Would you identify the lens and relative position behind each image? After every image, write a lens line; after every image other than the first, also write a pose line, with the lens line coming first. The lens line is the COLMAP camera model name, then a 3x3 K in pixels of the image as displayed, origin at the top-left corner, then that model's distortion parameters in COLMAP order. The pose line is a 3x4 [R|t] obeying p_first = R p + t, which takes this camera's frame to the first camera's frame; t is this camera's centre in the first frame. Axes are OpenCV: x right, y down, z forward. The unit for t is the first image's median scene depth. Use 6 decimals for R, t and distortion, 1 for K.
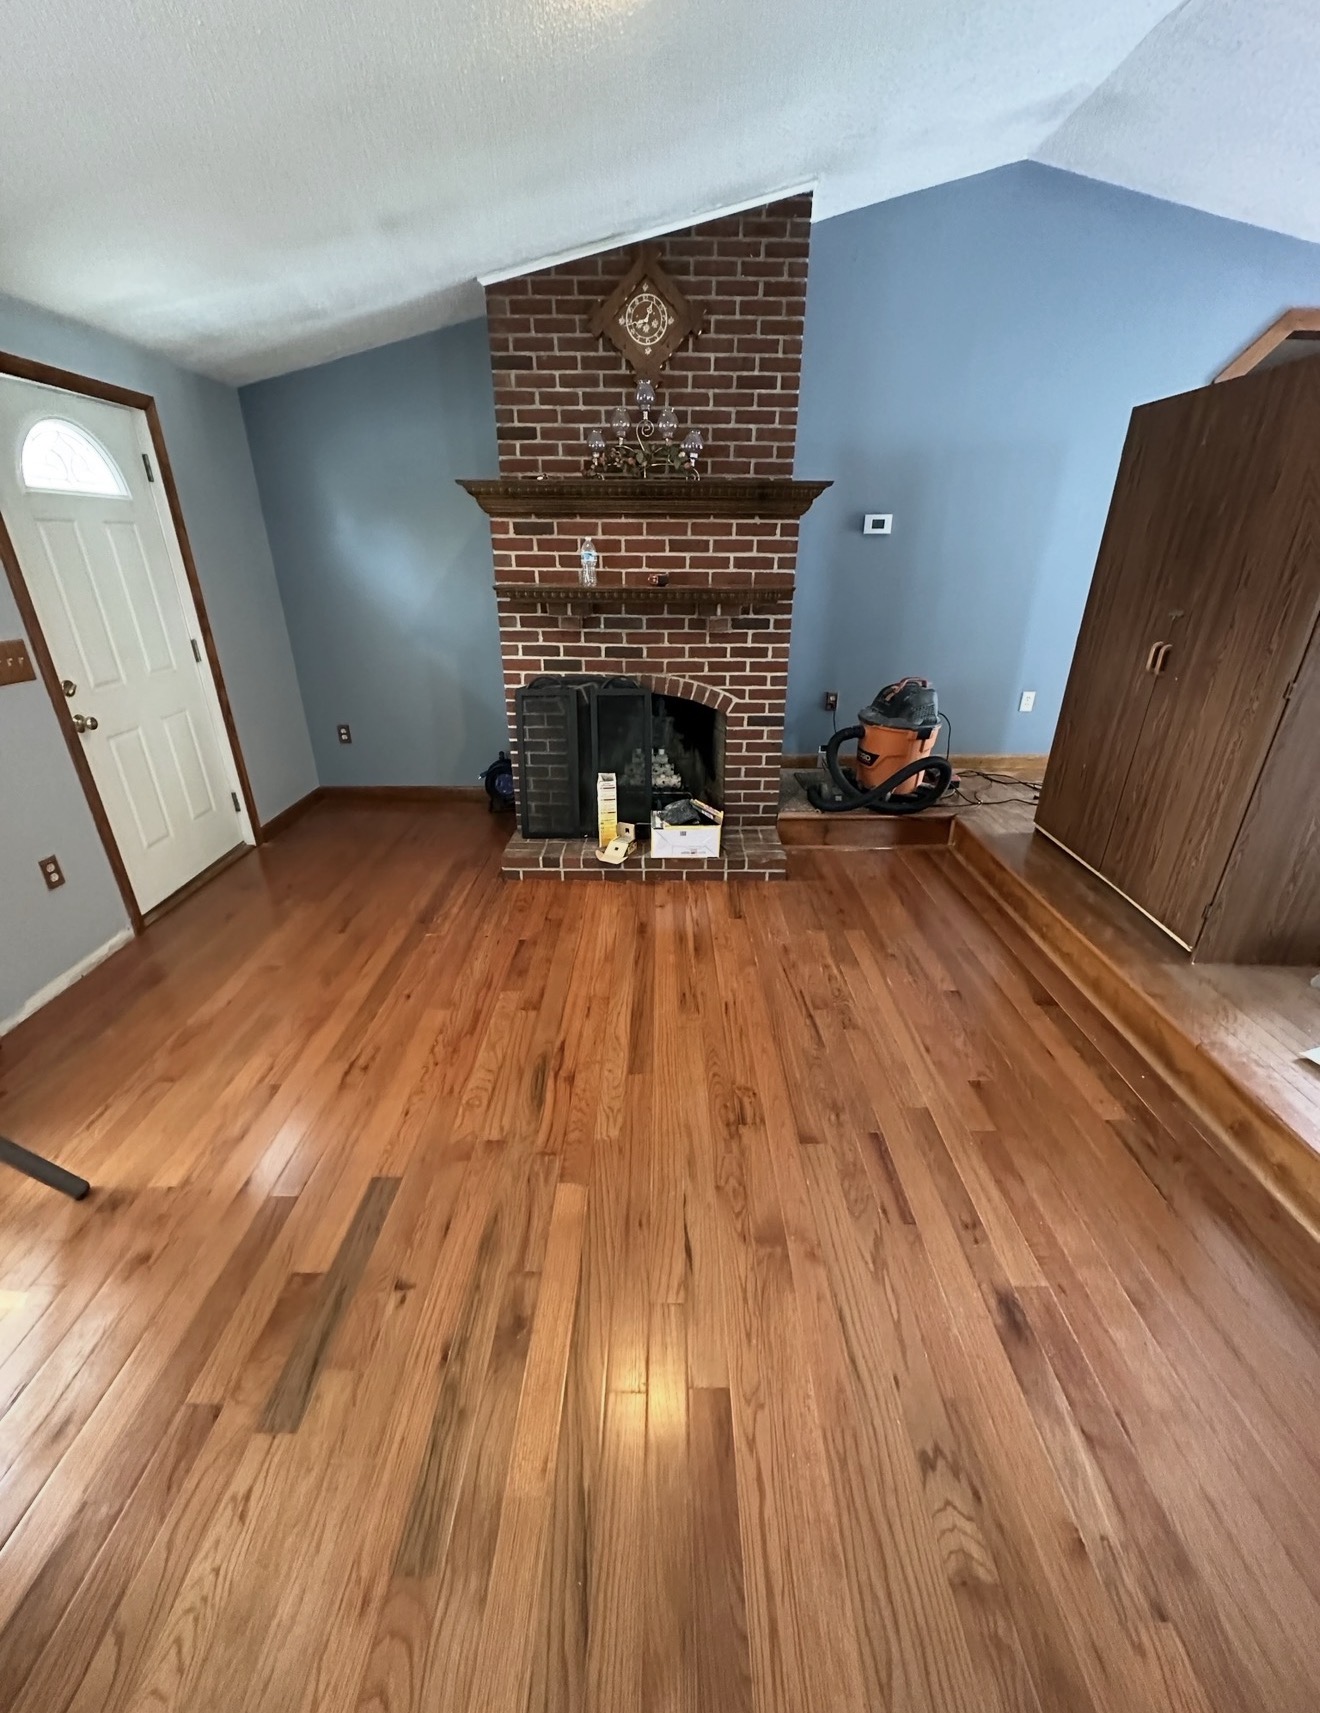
lens RADIAL K [[695.5, 0, 665.9], [0, 695.5, 865.0], [0, 0, 1]] dist [0.001147, -0.001655]
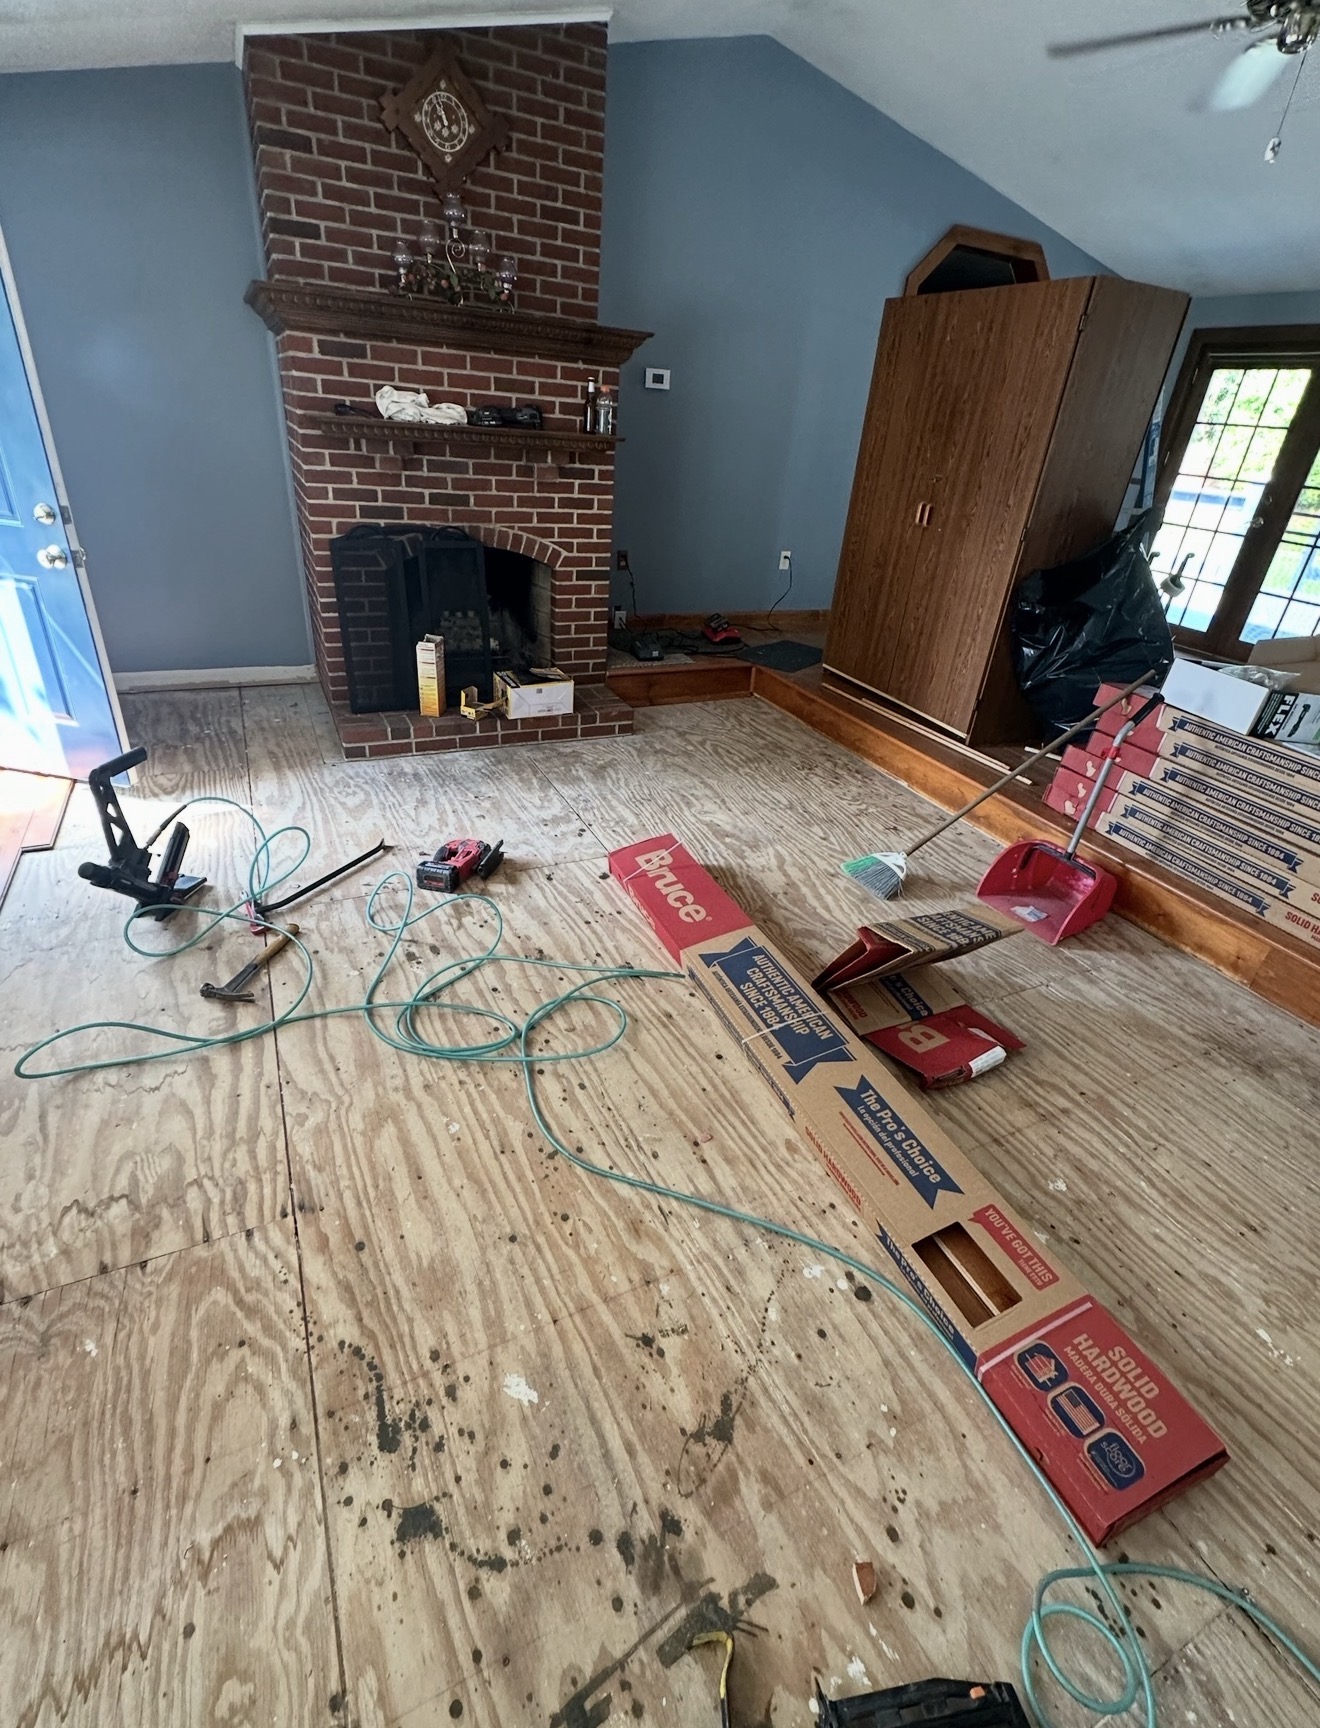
lens RADIAL K [[803.9, 0, 651.4], [0, 803.9, 857.2], [0, 0, 1]] dist [-0.002042, -0.000885]
pose [[0.899080, -0.151304, 0.410807, -0.337418], [0.112487, 0.986714, 0.117230, 0.072491], [-0.423086, -0.059189, 0.904154, -0.117683]]
